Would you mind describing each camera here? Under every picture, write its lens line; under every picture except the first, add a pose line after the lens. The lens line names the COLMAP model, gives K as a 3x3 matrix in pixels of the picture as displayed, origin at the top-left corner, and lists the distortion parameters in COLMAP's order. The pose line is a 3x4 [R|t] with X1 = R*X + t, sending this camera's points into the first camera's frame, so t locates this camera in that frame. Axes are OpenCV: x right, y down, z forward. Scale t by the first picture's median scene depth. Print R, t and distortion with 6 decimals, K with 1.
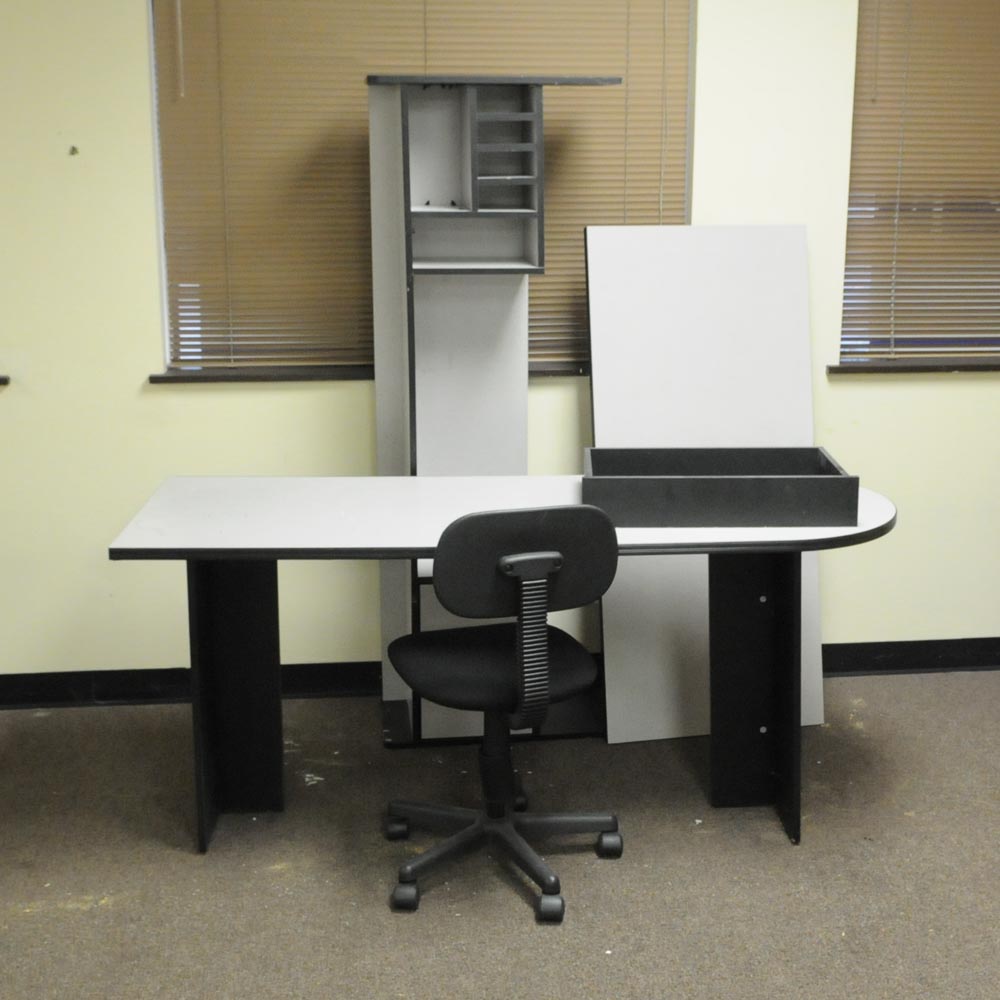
lens RADIAL K [[1291.5, 0, 520.2], [0, 1291.5, 500.3], [0, 0, 1]] dist [-0.001587, 0.044369]
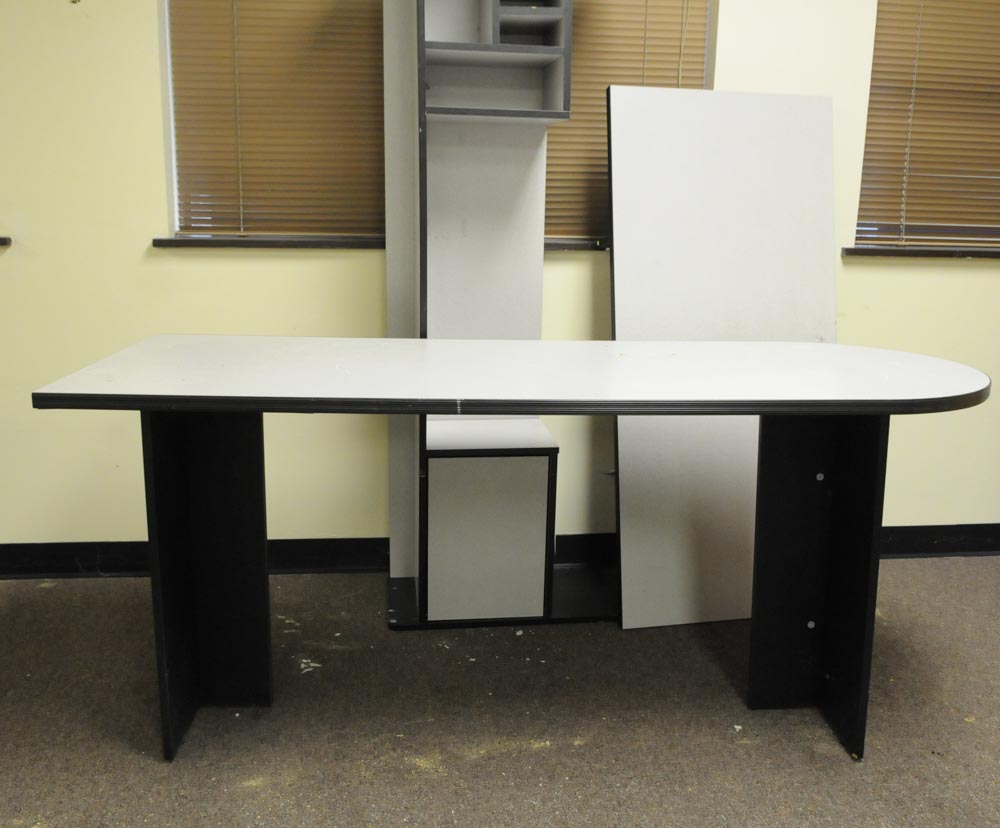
lens RADIAL K [[950.7, 0, 500.0], [0, 950.7, 414.0], [0, 0, 1]] dist [-0.005187, -0.022737]
pose [[0.999831, 0.016372, -0.008379, -0.020431], [-0.016392, 0.999863, -0.002341, 0.034064], [0.008340, 0.002478, 0.999962, 0.310098]]
